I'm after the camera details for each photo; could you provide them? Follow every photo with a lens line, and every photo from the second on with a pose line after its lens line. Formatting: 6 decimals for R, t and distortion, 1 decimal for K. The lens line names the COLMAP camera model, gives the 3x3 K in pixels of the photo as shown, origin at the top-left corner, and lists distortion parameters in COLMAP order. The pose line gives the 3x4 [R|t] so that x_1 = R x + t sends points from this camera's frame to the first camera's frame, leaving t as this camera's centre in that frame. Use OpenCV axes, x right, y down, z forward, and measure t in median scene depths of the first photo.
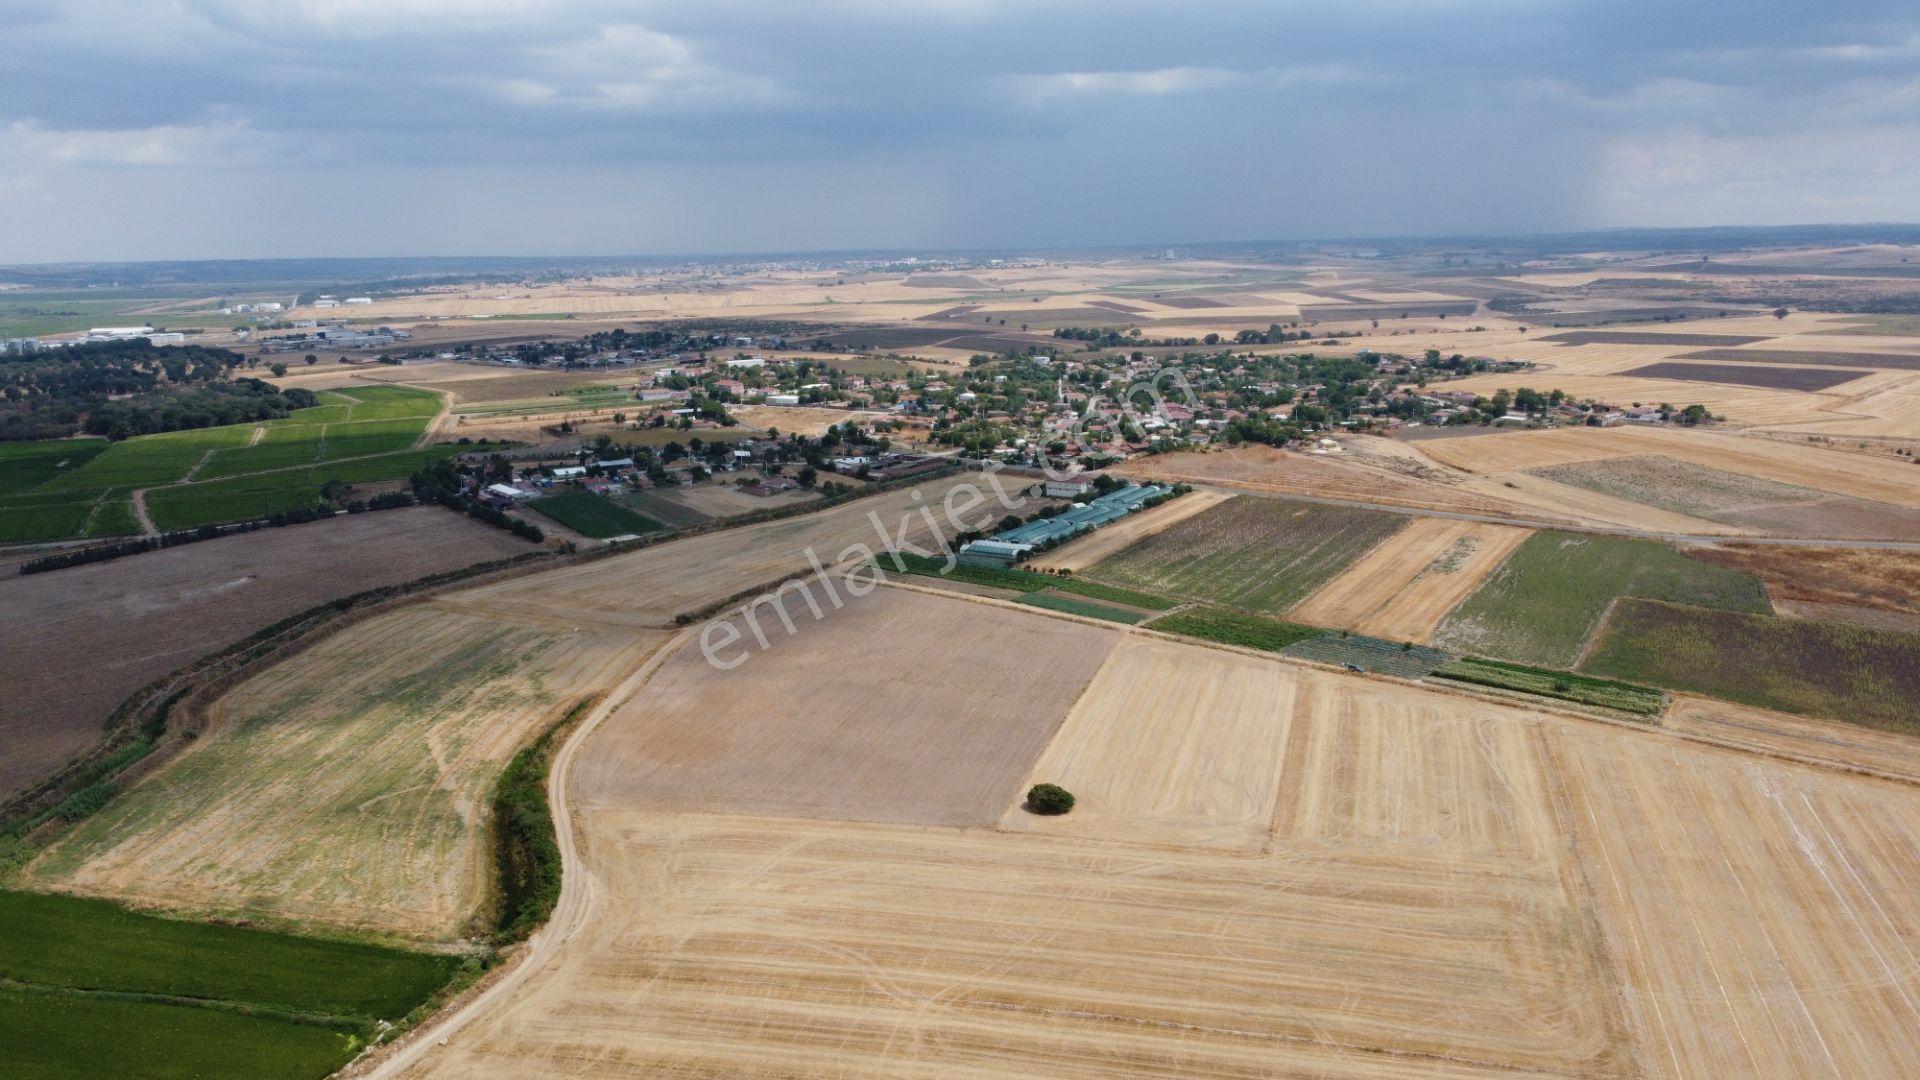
lens RADIAL K [[1454.7, 0, 959.9], [0, 1454.7, 545.8], [0, 0, 1]] dist [-0.001585, -0.003508]
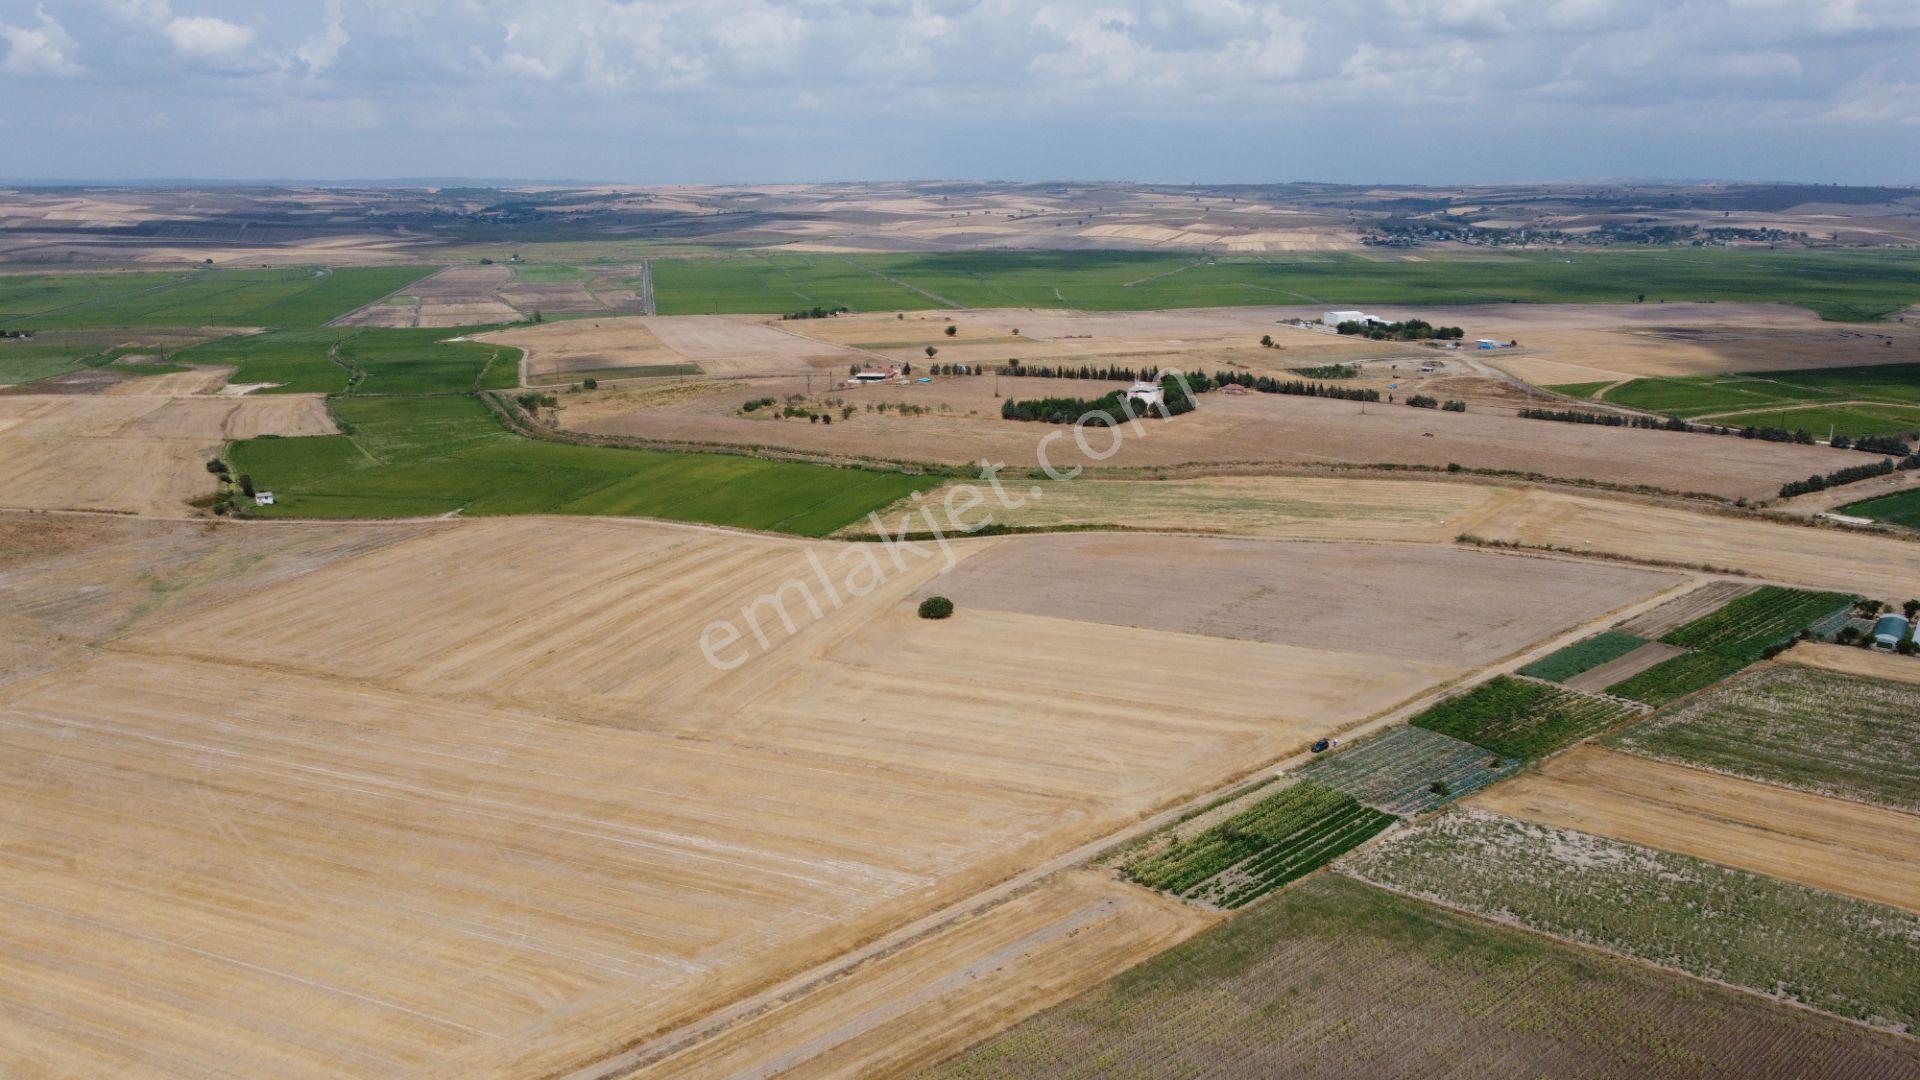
lens RADIAL K [[1454.7, 0, 959.9], [0, 1454.7, 545.8], [0, 0, 1]] dist [-0.001585, -0.003508]
pose [[-0.114229, 0.260249, -0.958761, 0.724189], [-0.197865, 0.939783, 0.278672, -0.138944], [0.973551, 0.221538, -0.055856, 0.598522]]
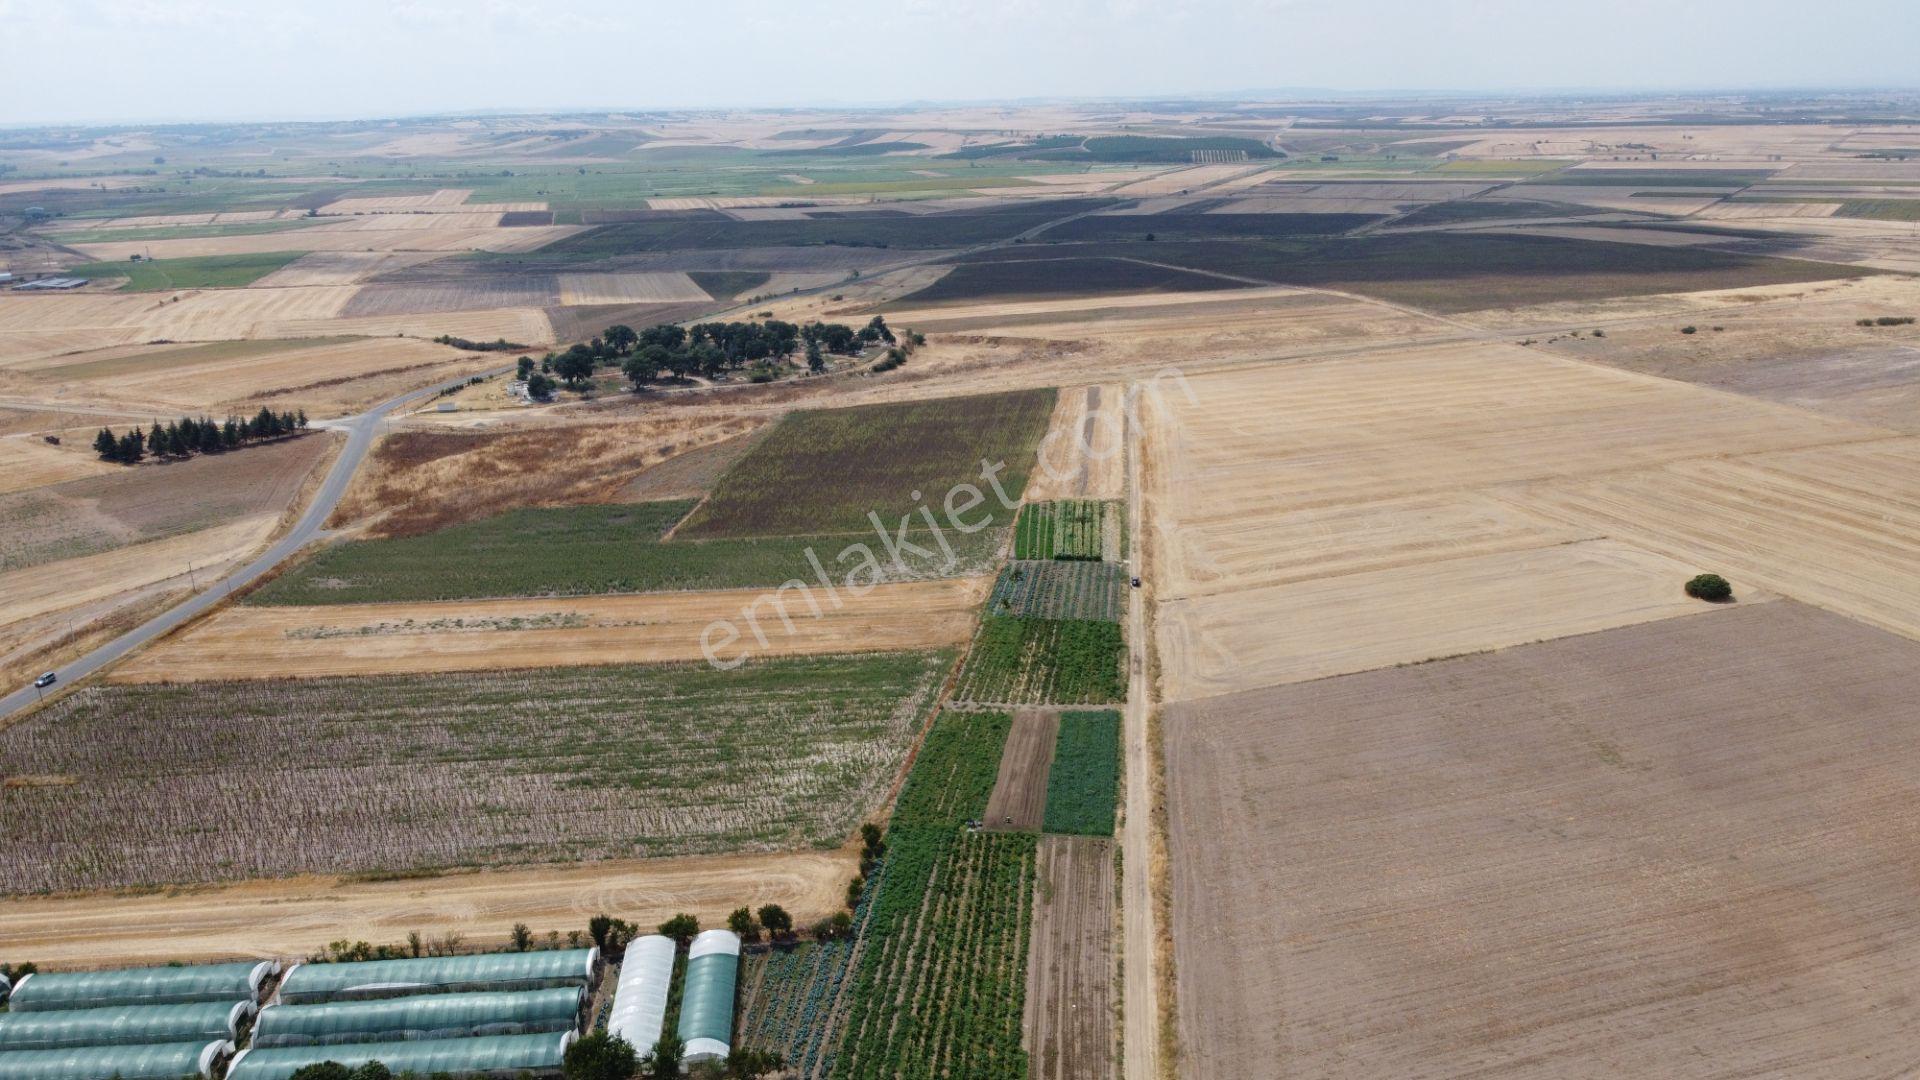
lens RADIAL K [[1454.7, 0, 959.9], [0, 1454.7, 545.8], [0, 0, 1]] dist [-0.001585, -0.003508]
pose [[-0.574394, -0.208951, 0.791461, -0.257536], [0.202366, 0.900614, 0.384633, -0.211070], [-0.793171, 0.381095, -0.475023, 1.073056]]
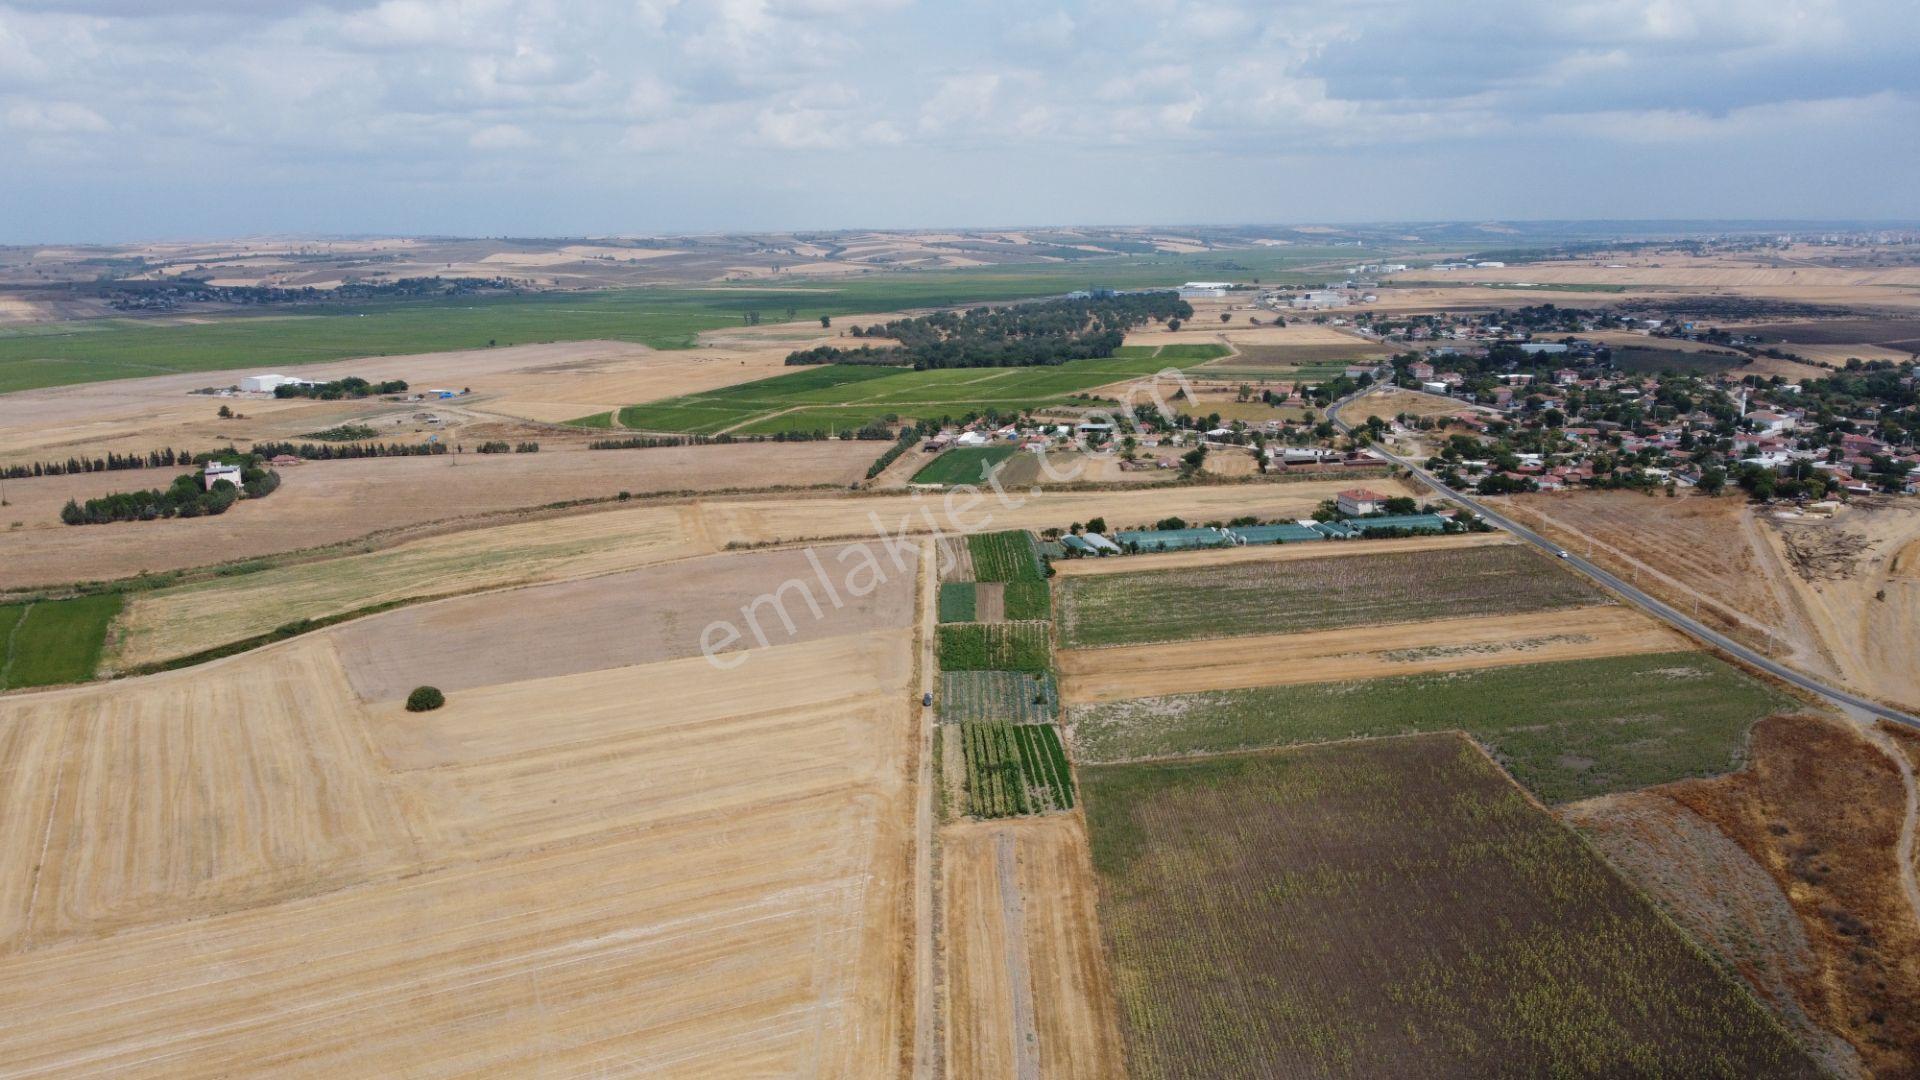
lens RADIAL K [[1454.7, 0, 959.9], [0, 1454.7, 545.8], [0, 0, 1]] dist [-0.001585, -0.003508]
pose [[0.673602, 0.168408, -0.719652, 0.676265], [-0.149945, 0.984584, 0.090055, -0.072171], [0.723724, 0.047247, 0.688470, 0.263684]]
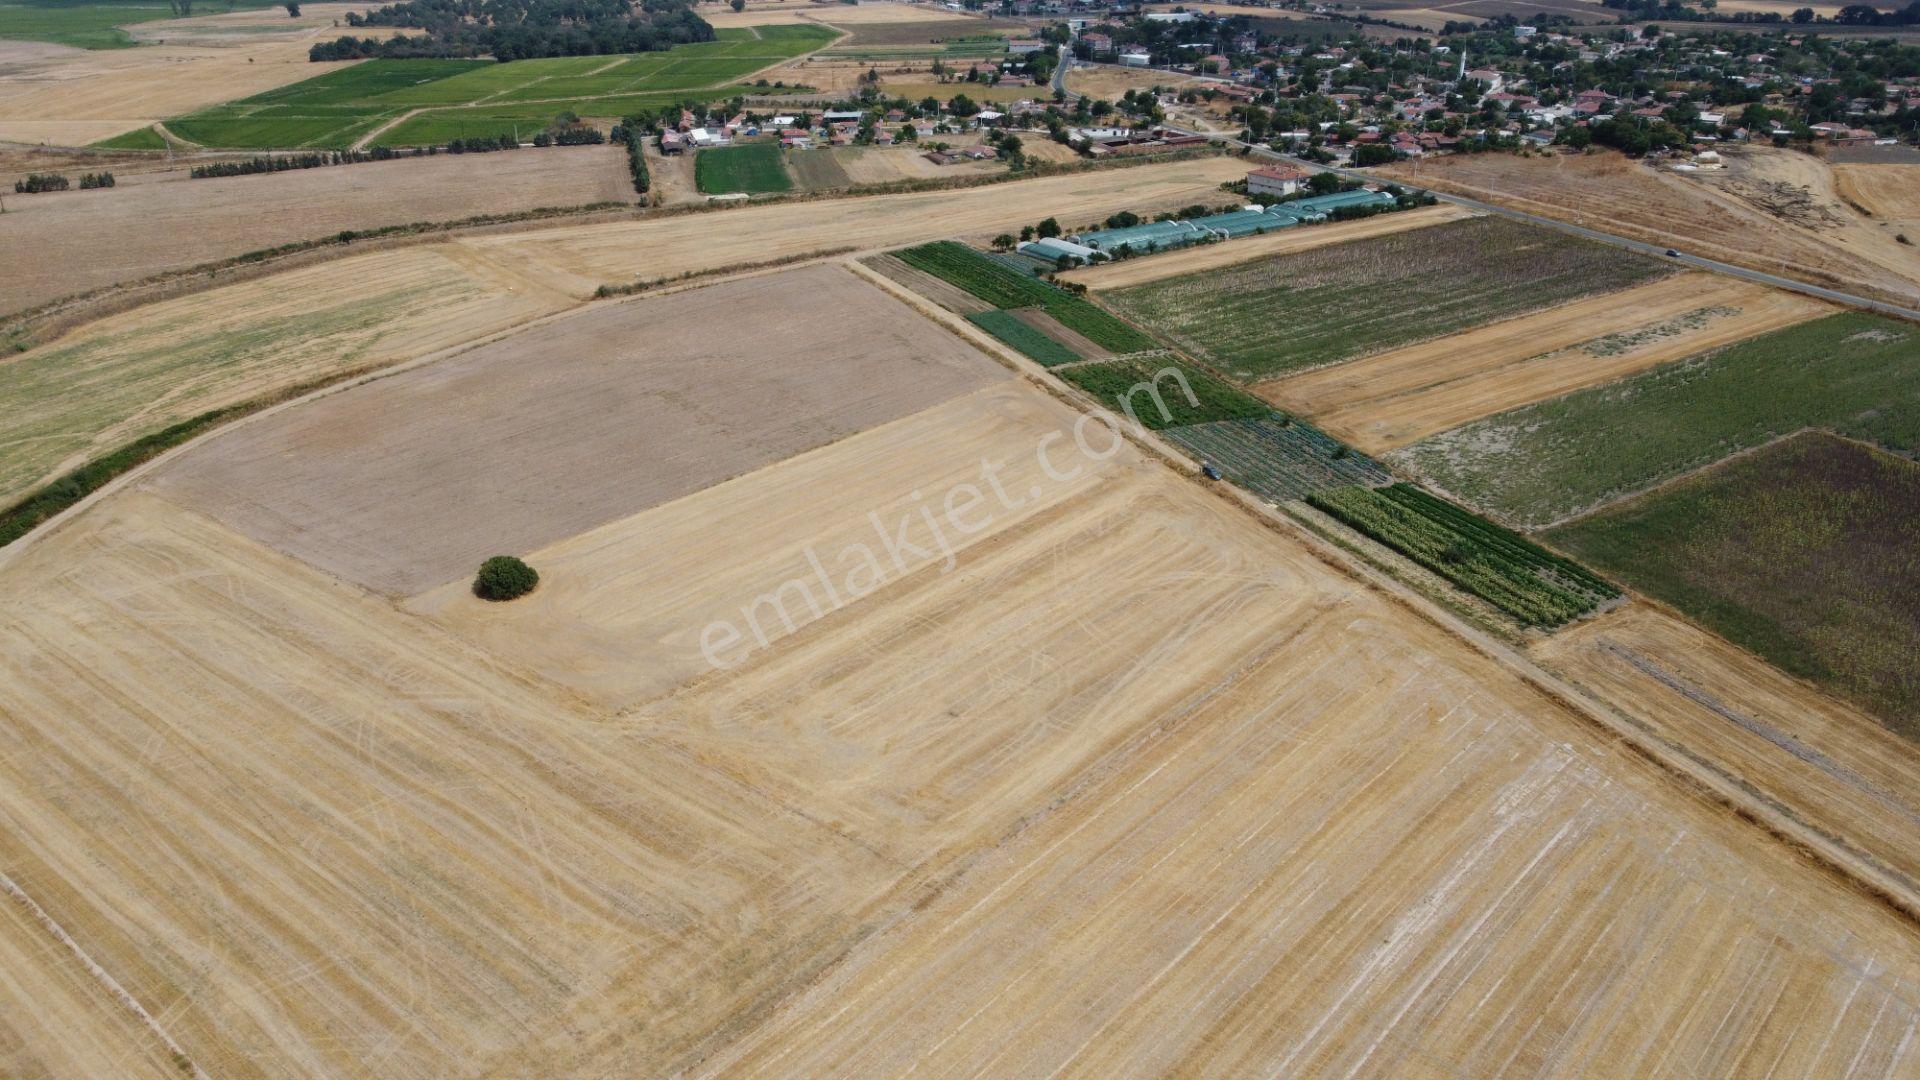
lens RADIAL K [[1454.7, 0, 959.9], [0, 1454.7, 545.8], [0, 0, 1]] dist [-0.001585, -0.003508]
pose [[0.907769, 0.182658, -0.377614, 0.309799], [-0.096936, 0.967194, 0.234817, -0.023756], [0.408117, -0.176555, 0.895695, 0.232358]]
